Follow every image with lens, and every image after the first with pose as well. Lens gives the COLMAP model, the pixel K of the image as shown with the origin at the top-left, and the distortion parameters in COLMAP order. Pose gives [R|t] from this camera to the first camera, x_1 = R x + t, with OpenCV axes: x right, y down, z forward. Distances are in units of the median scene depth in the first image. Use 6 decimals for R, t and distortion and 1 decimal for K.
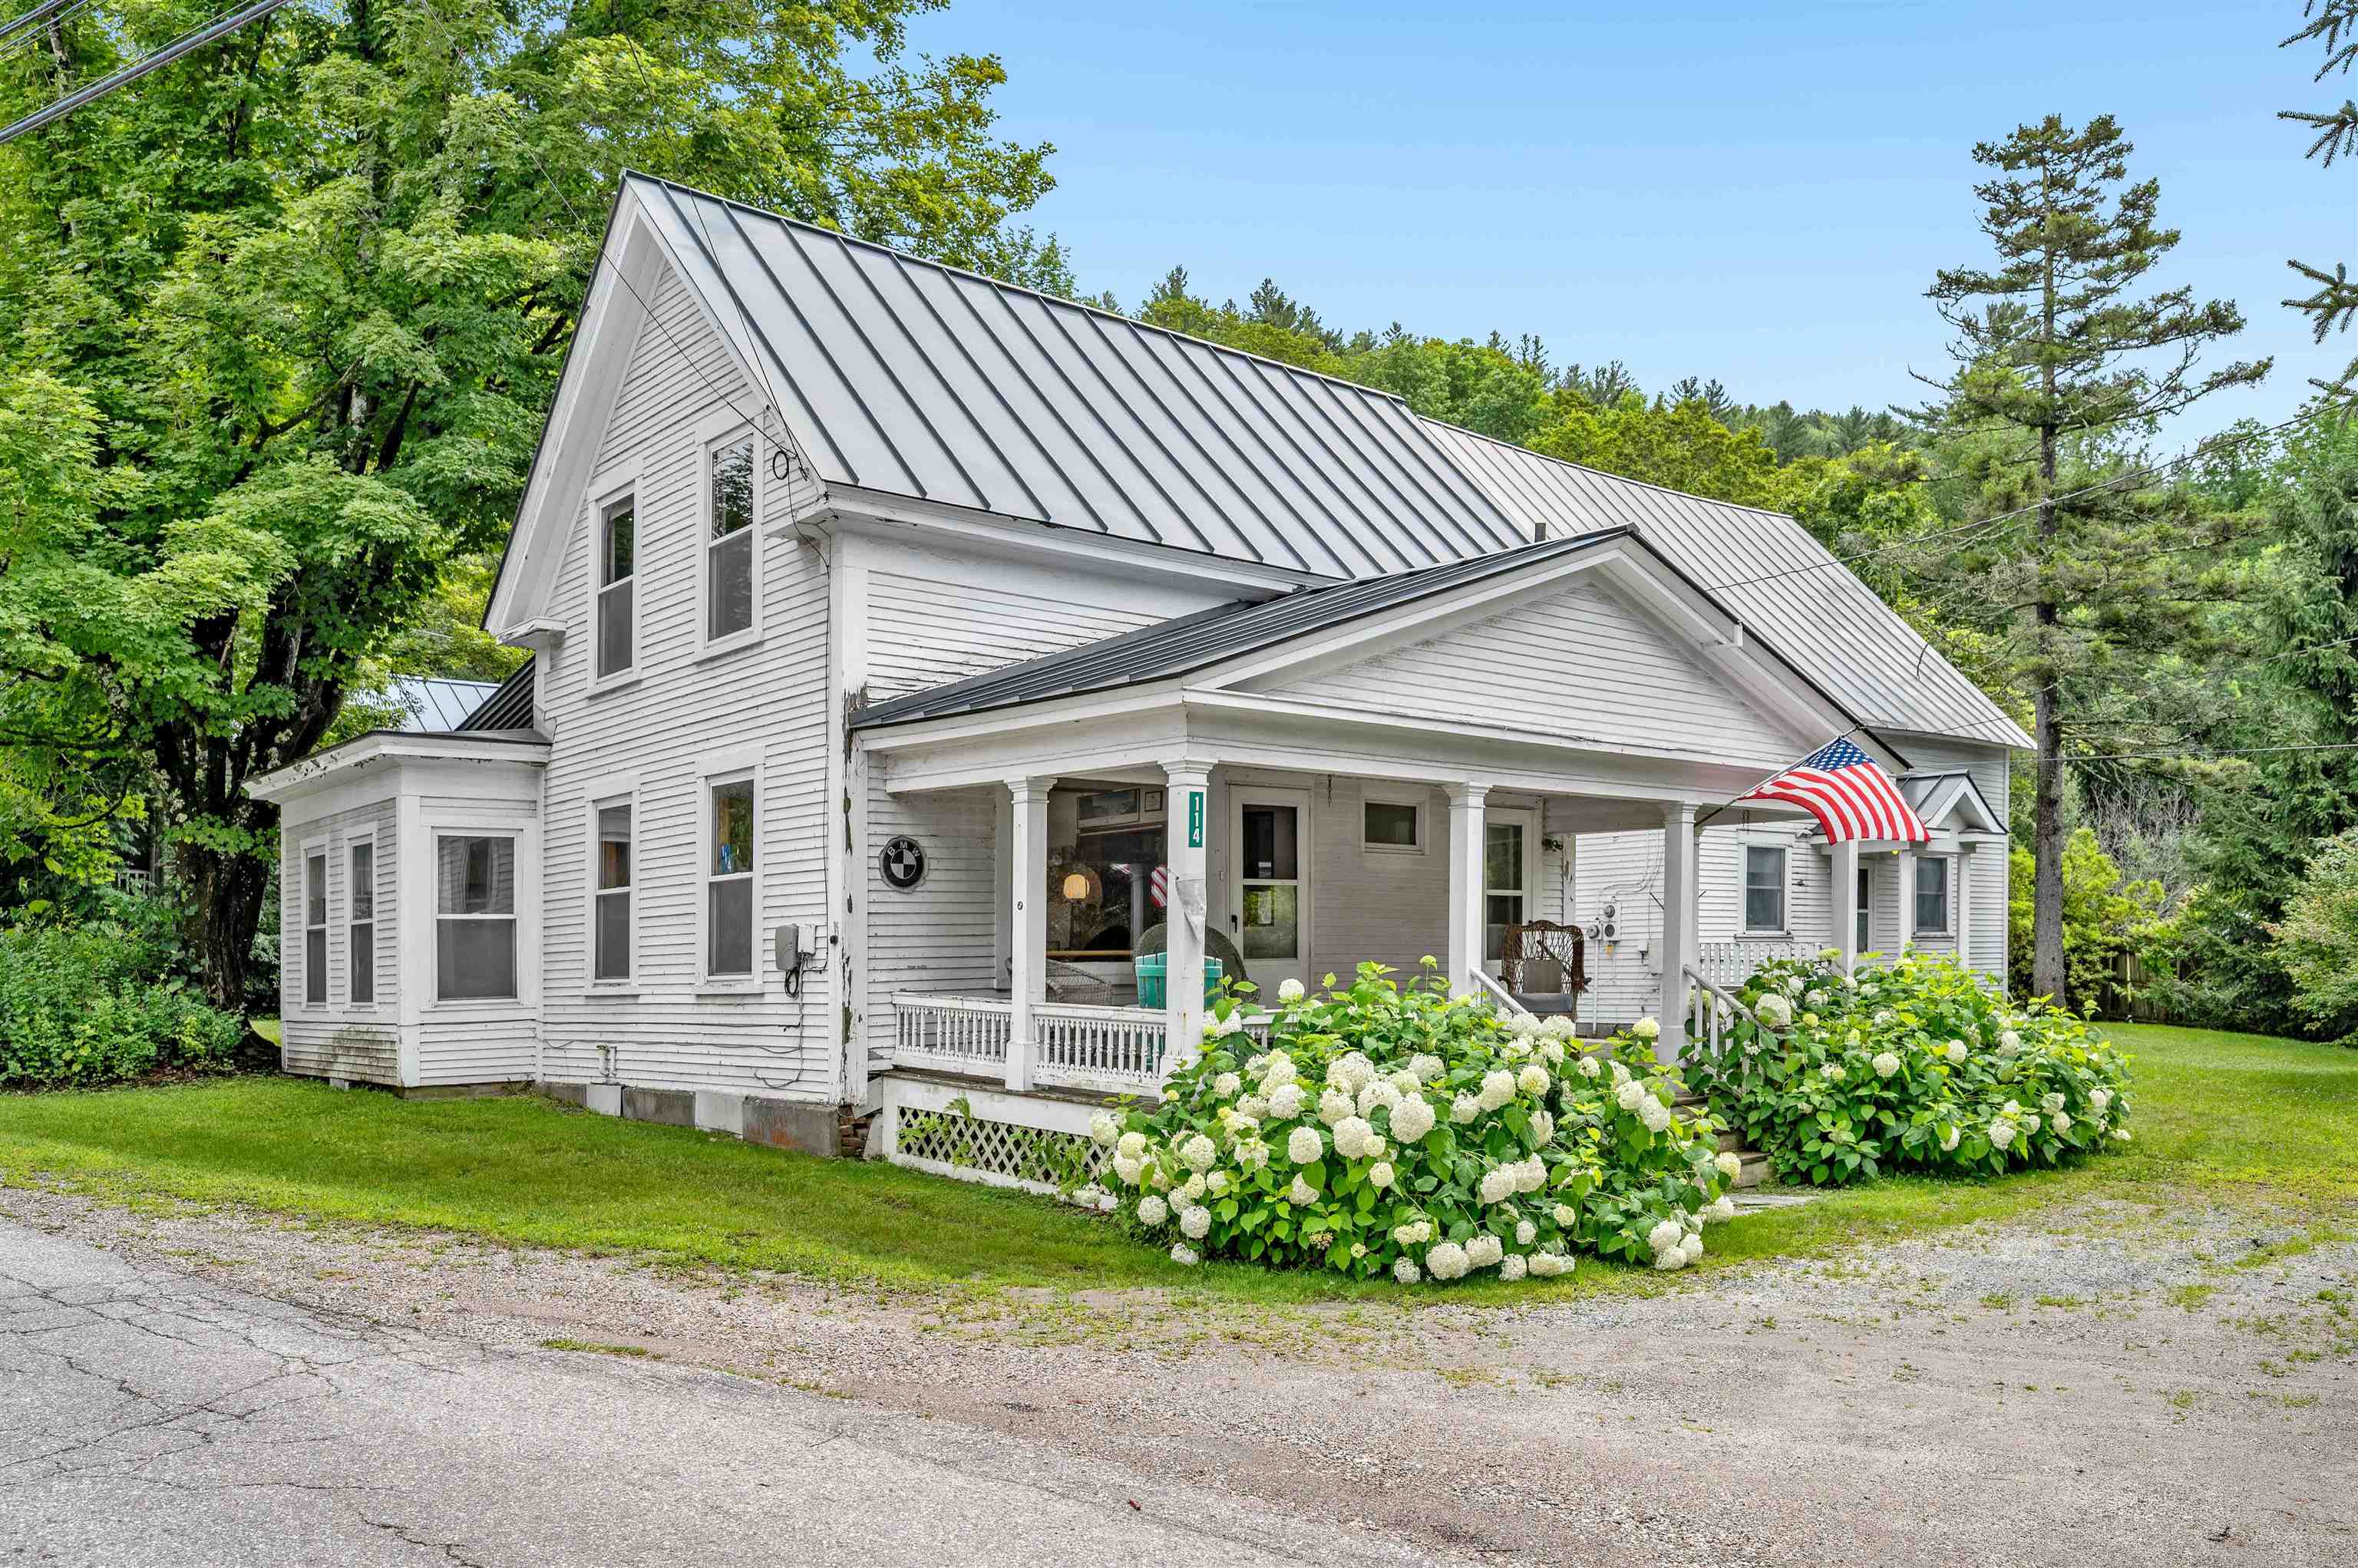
lens RADIAL K [[1700.2, 0, 1179.0], [0, 1700.2, 784.0], [0, 0, 1]] dist [-0.001024, -0.000178]
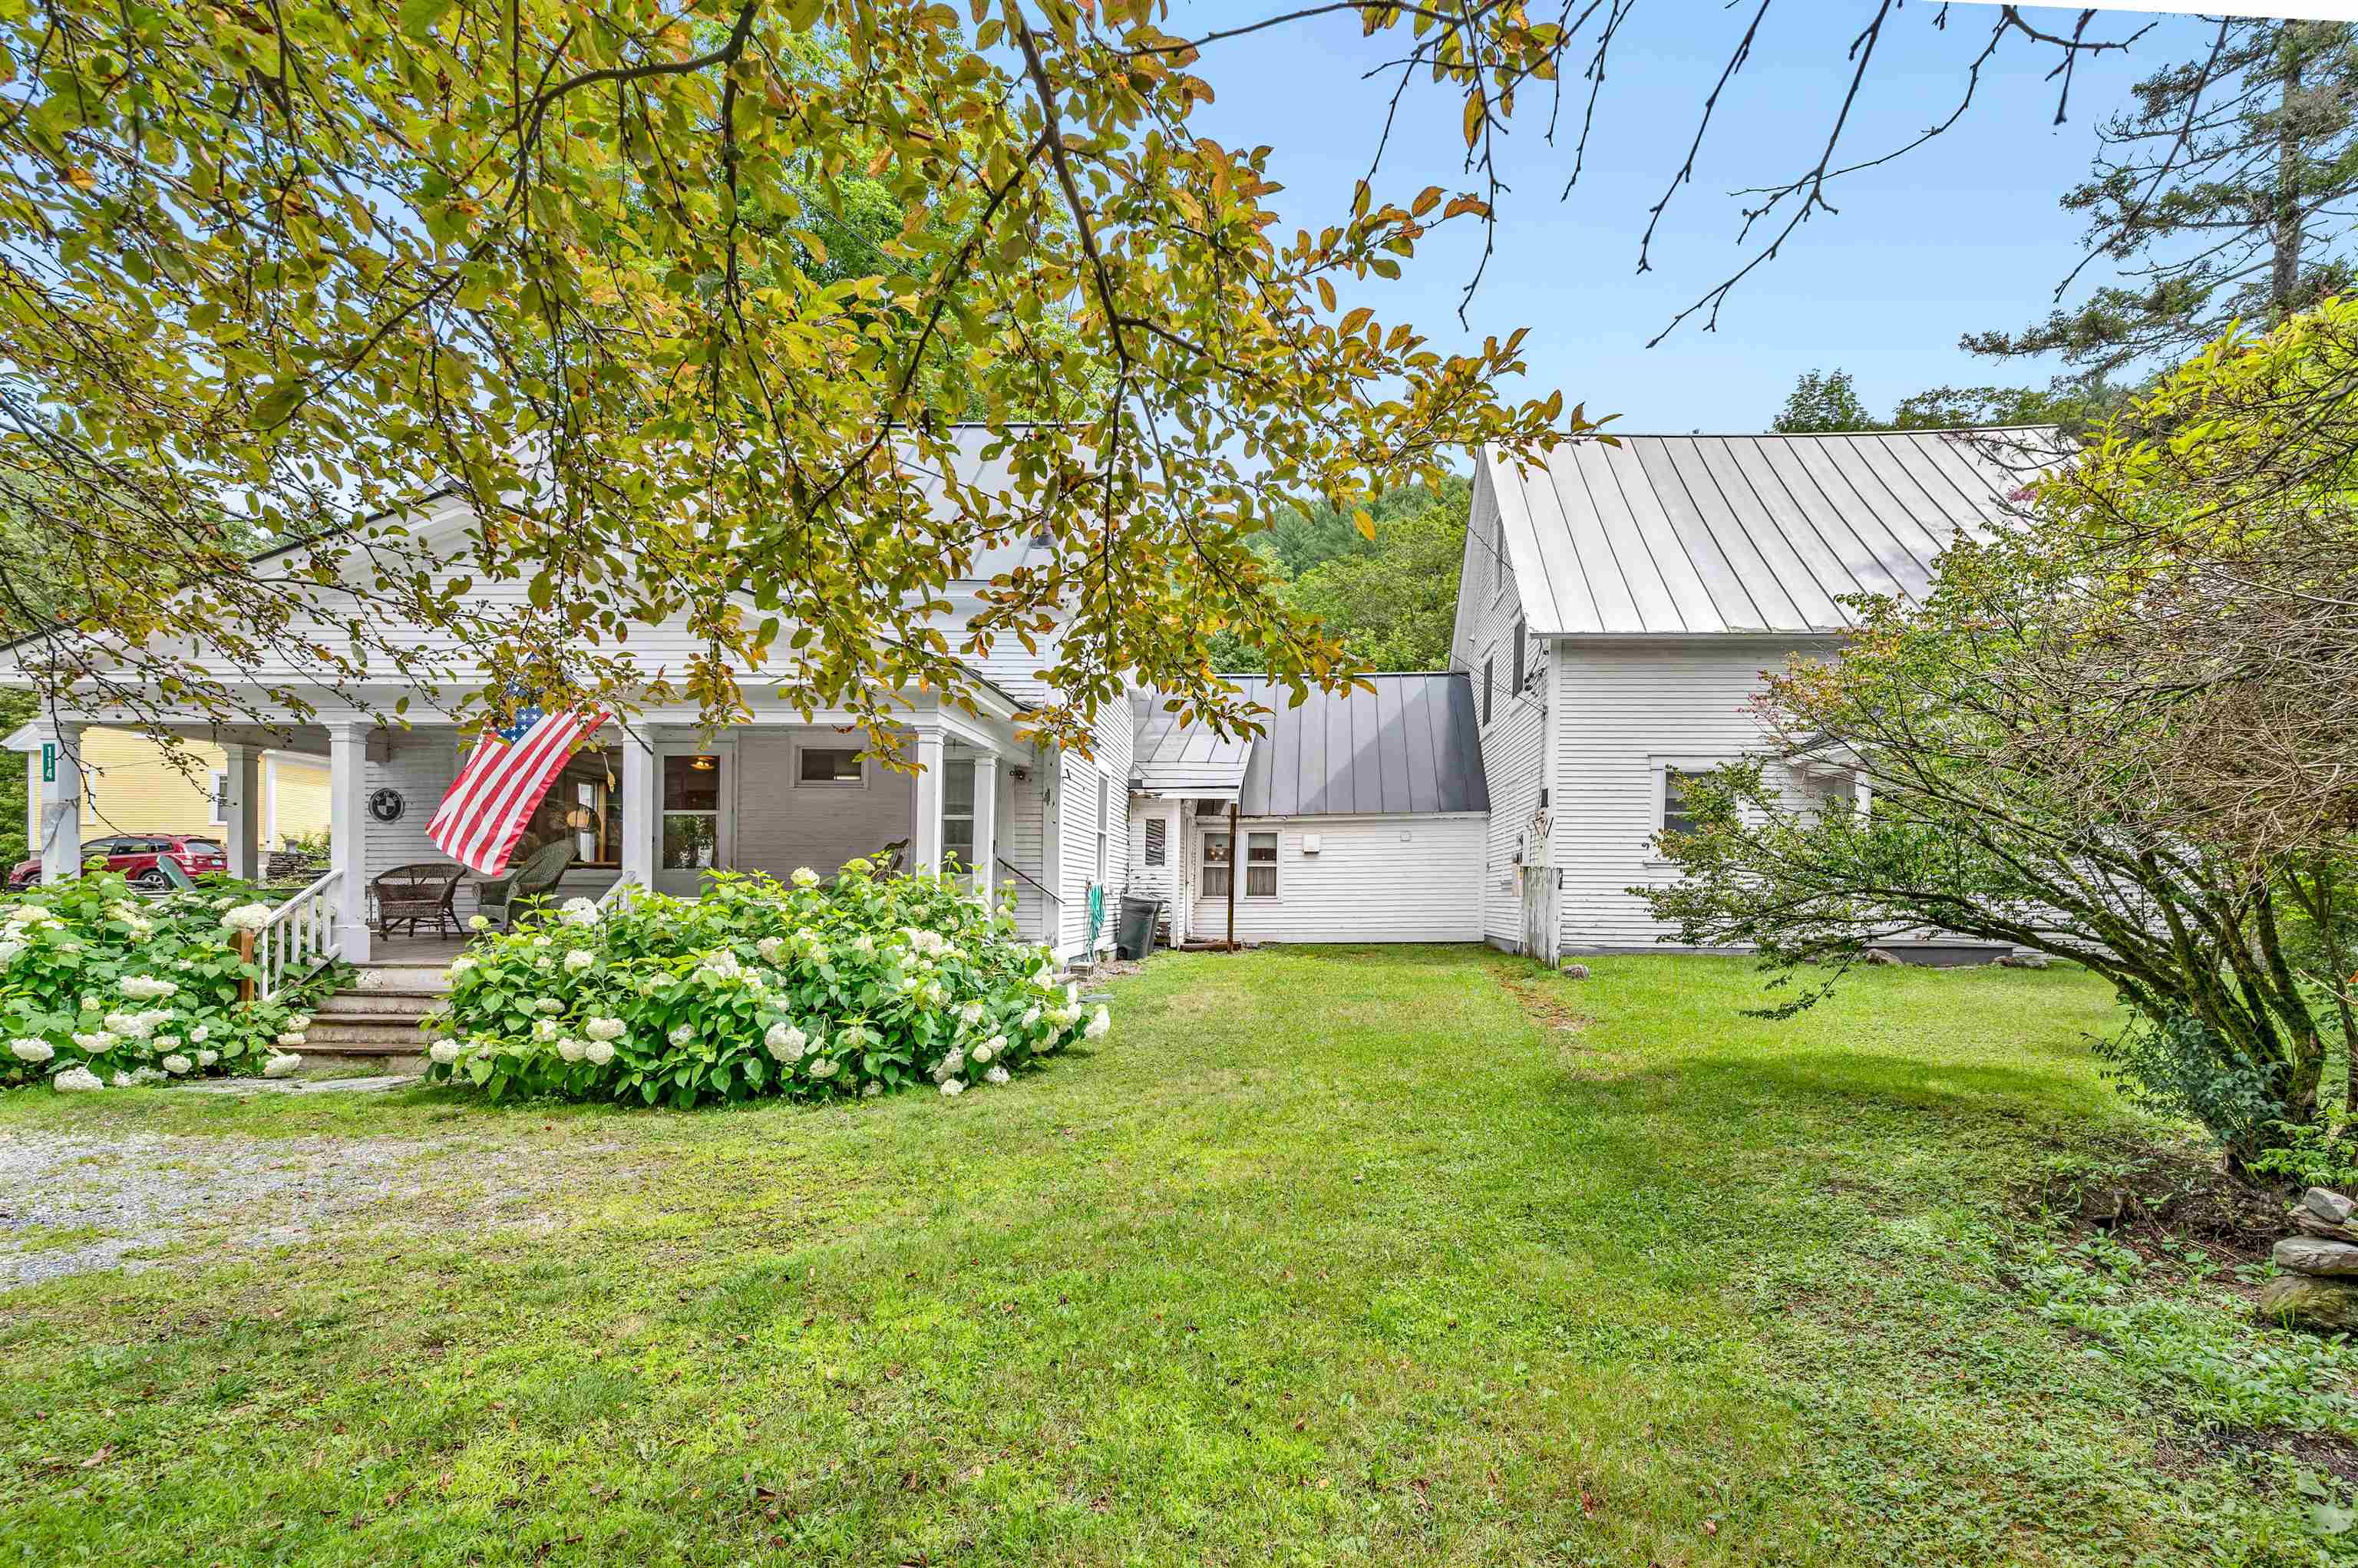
lens RADIAL K [[964.7, 0, 1185.5], [0, 964.7, 845.1], [0, 0, 1]] dist [-0.000432, -0.000101]
pose [[0.761892, -0.012049, -0.647592, 1.012818], [0.051545, 0.997784, 0.042078, 0.084956], [0.645650, -0.065439, 0.760824, 0.791106]]
